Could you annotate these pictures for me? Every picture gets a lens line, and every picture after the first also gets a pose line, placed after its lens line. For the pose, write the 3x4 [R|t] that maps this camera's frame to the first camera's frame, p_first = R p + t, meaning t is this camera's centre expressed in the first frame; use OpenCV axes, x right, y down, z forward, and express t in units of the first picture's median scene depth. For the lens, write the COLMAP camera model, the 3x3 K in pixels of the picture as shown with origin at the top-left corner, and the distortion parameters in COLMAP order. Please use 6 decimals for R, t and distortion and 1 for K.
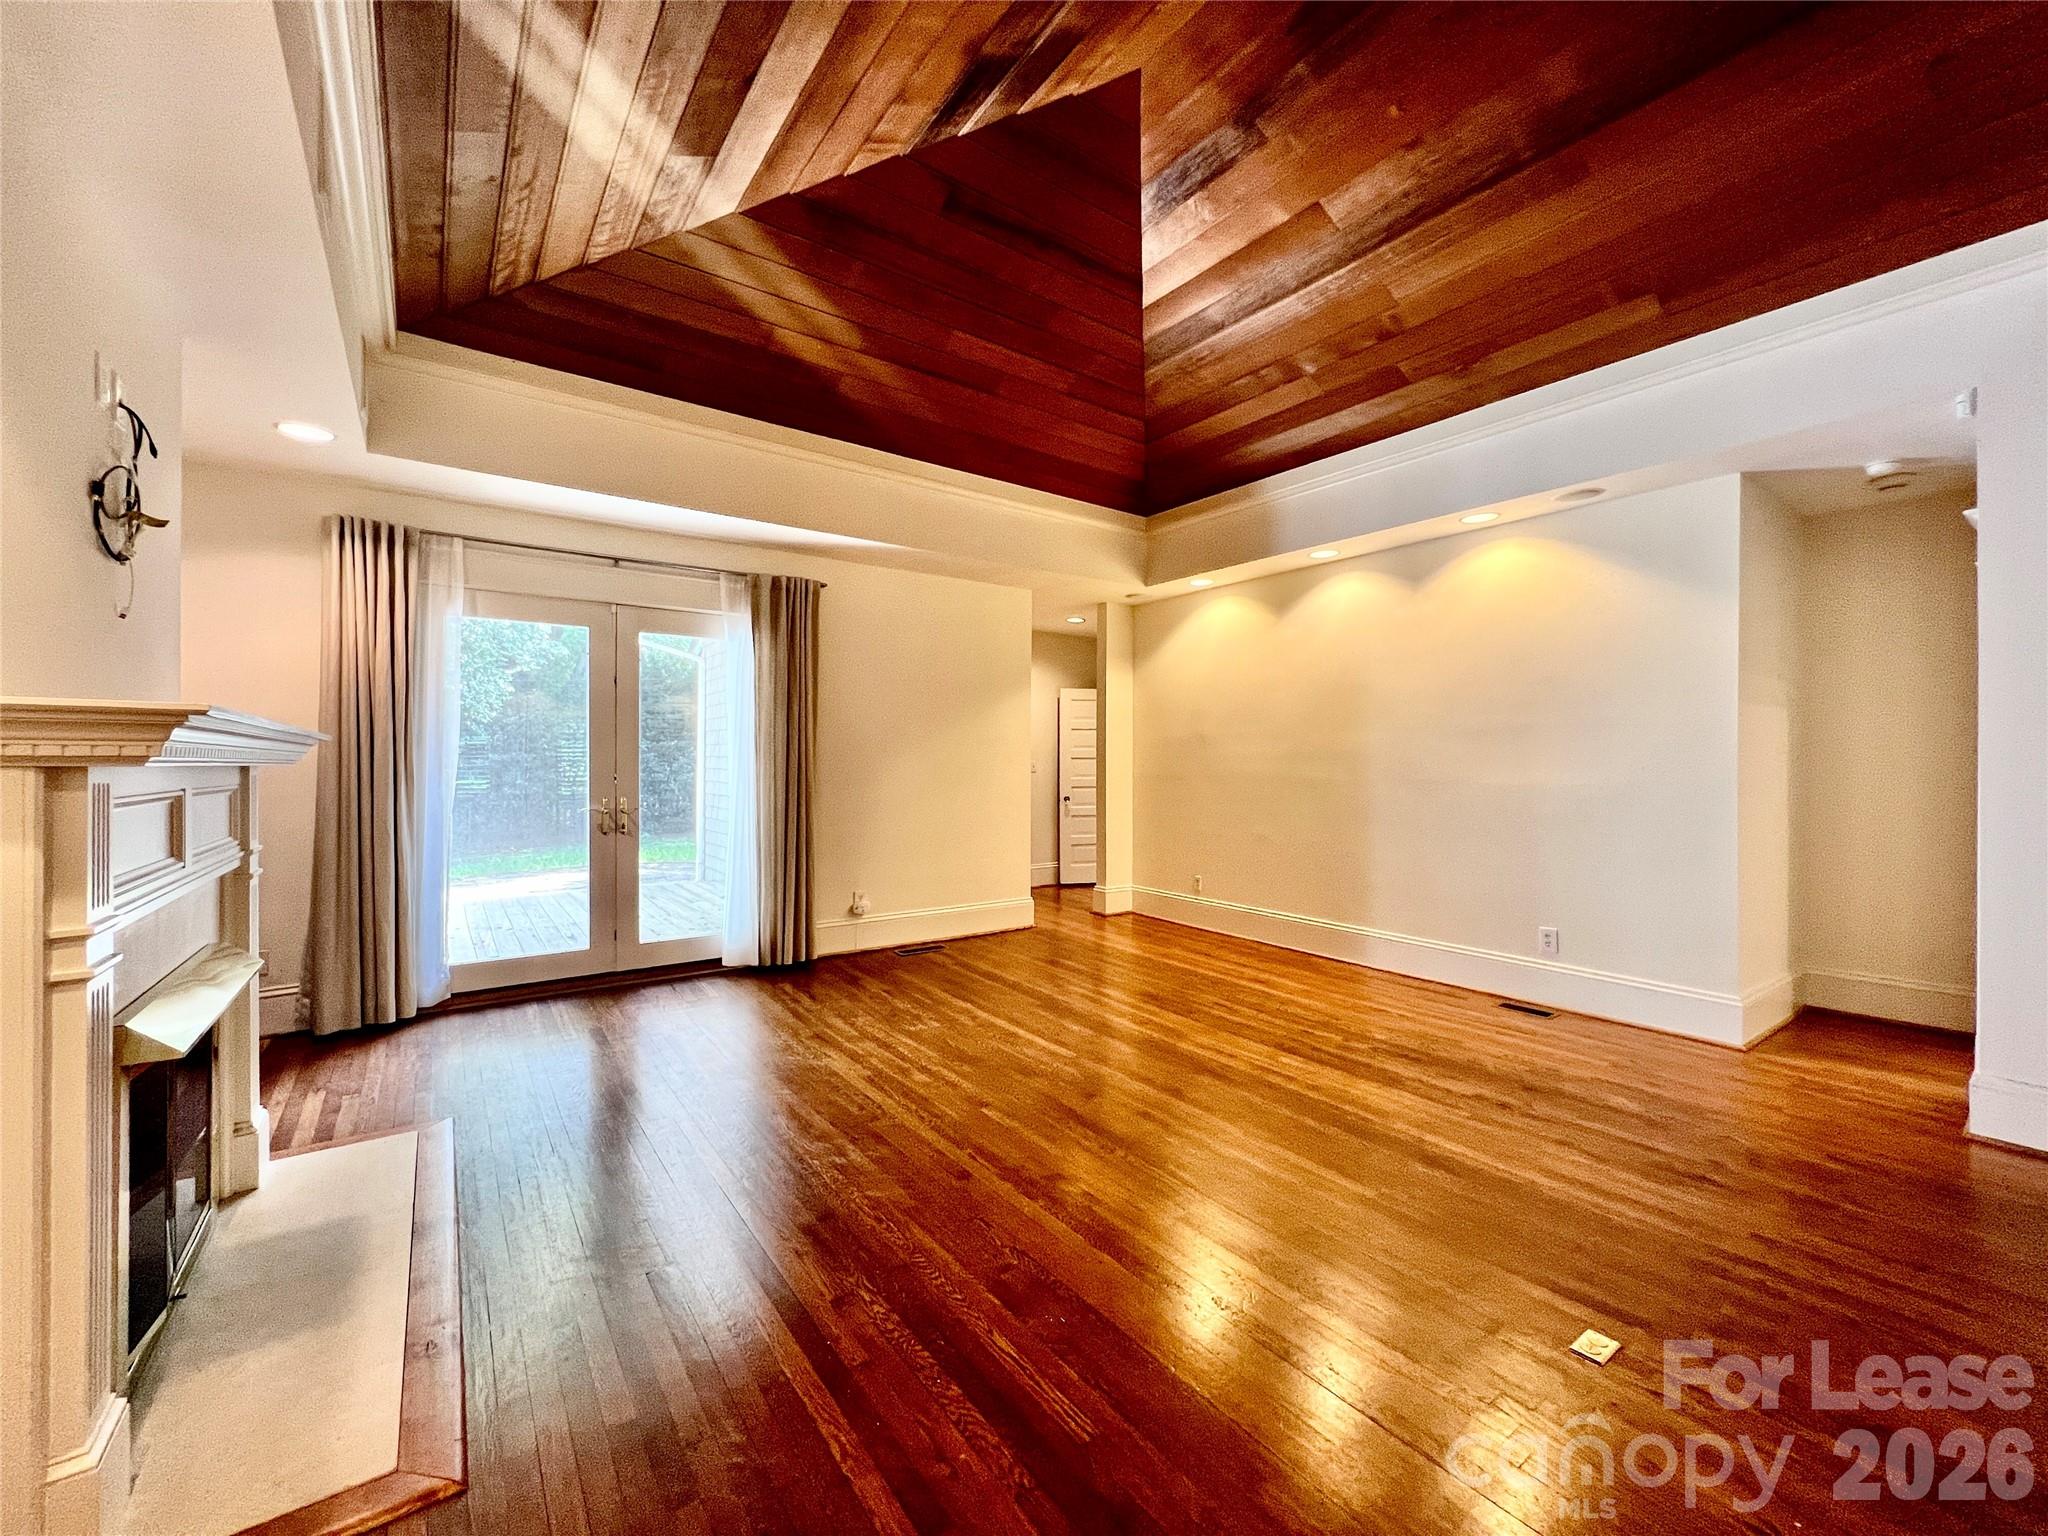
lens RADIAL K [[818.5, 0, 1022.7], [0, 818.5, 760.4], [0, 0, 1]] dist [0.000093, 0.001906]
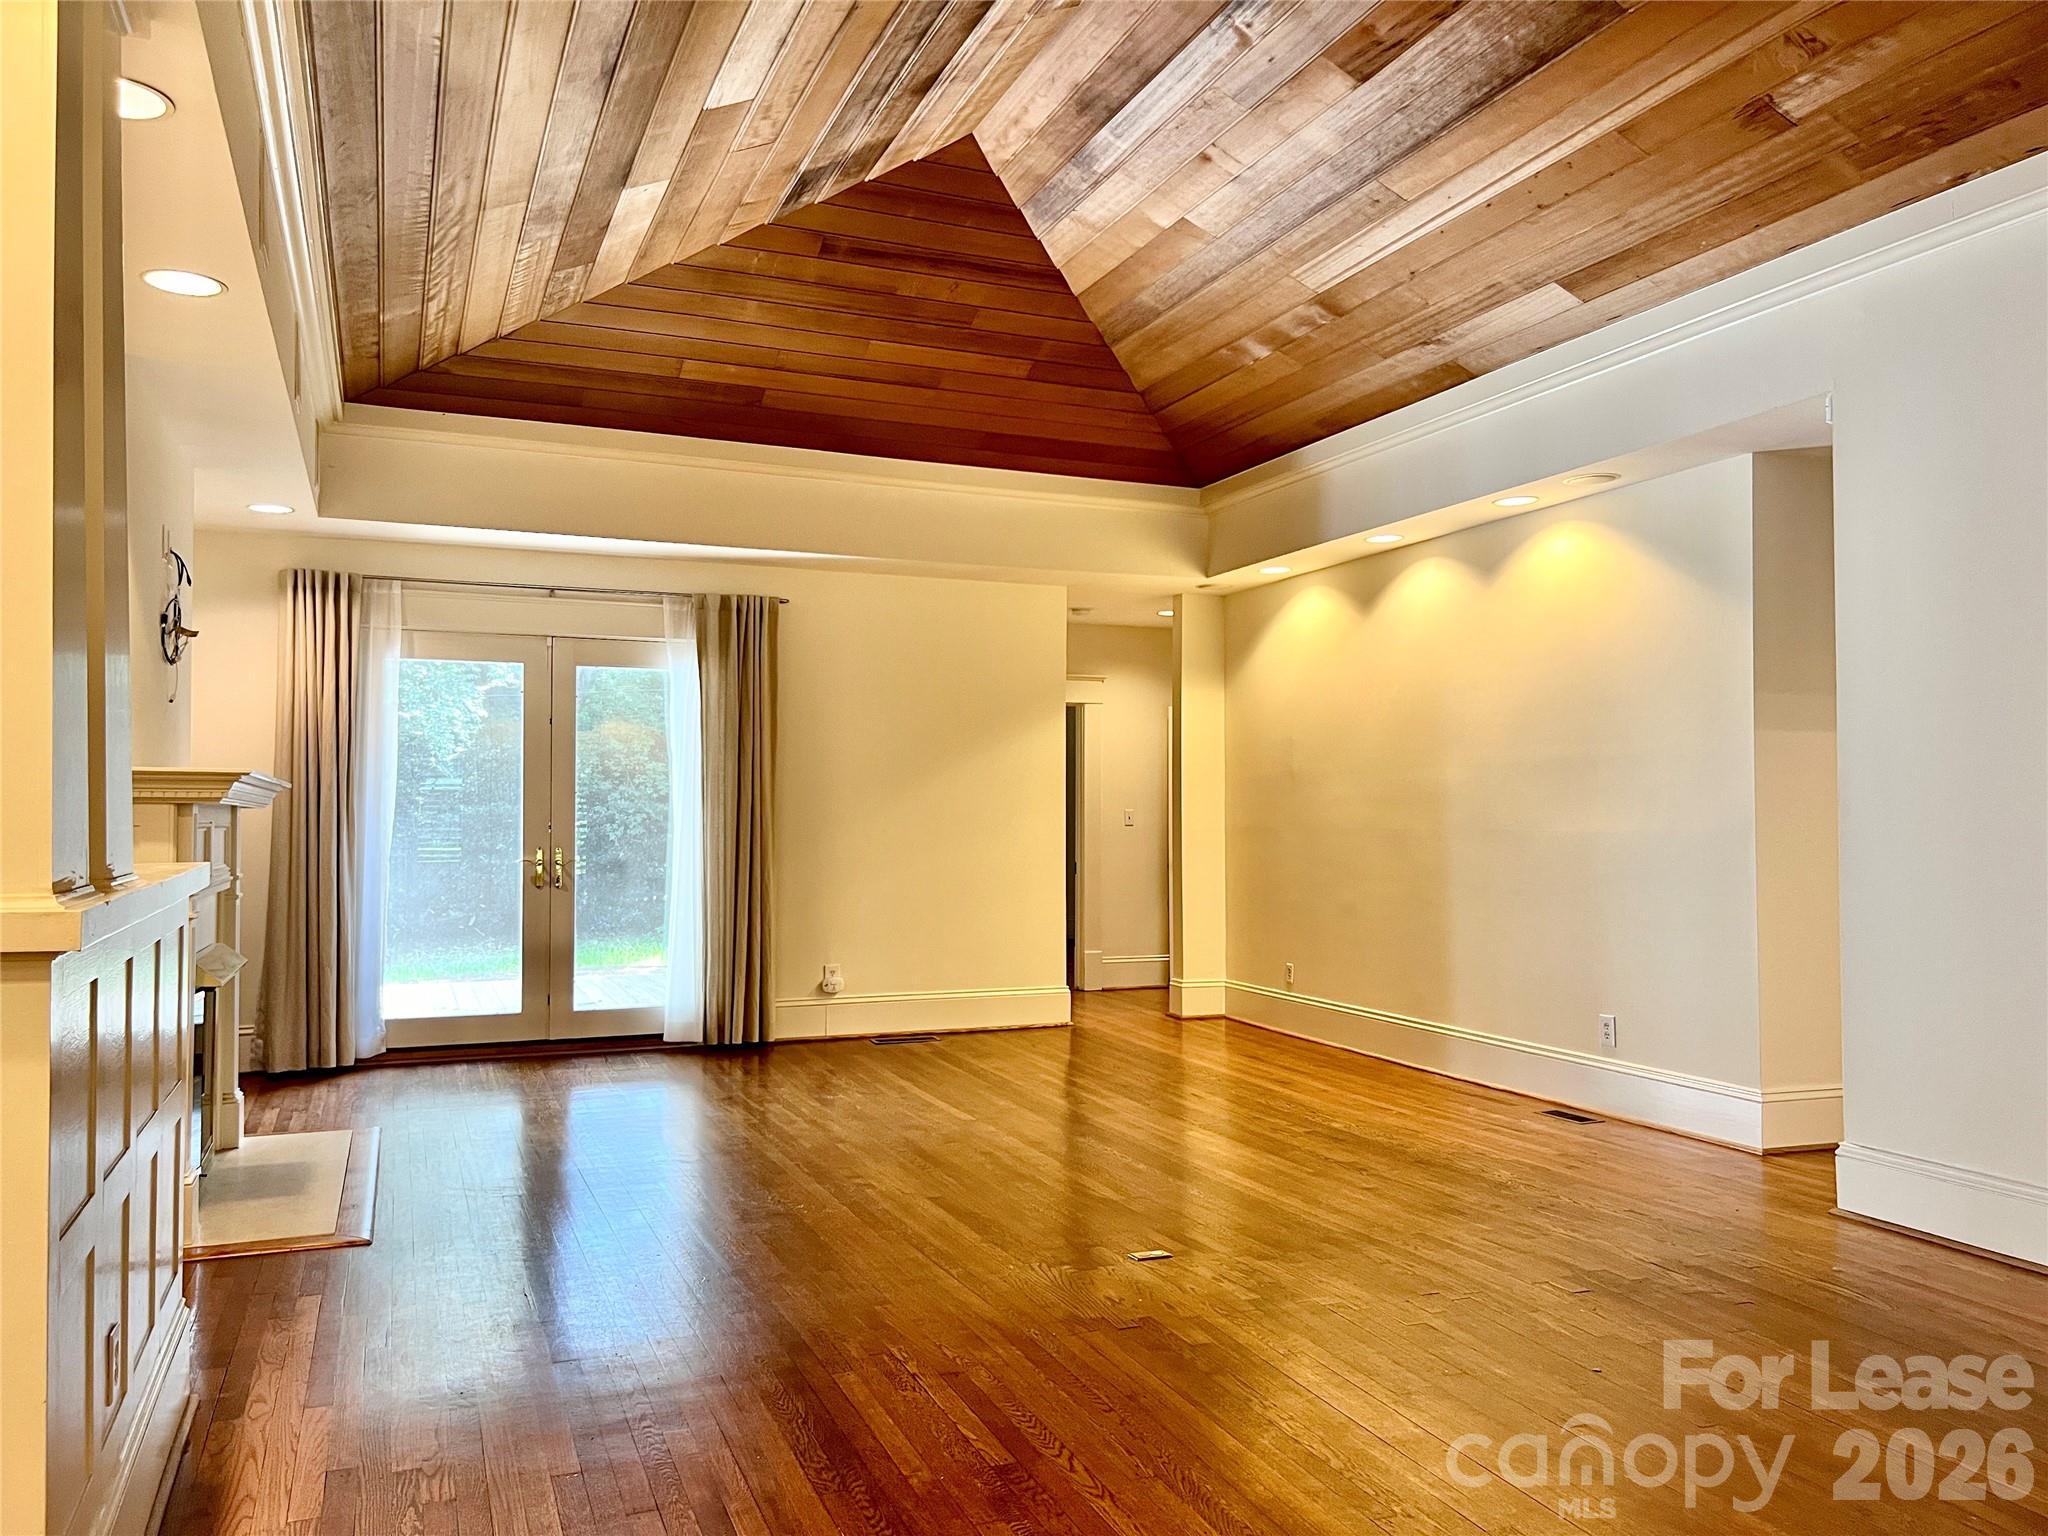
lens RADIAL K [[1545.8, 0, 1029.7], [0, 1545.8, 775.8], [0, 0, 1]] dist [0.044345, -0.022940]
pose [[0.972217, -0.008567, -0.233927, 0.442736], [0.002409, 0.999643, -0.026595, 0.012633], [0.234071, 0.025292, 0.971890, -0.578394]]
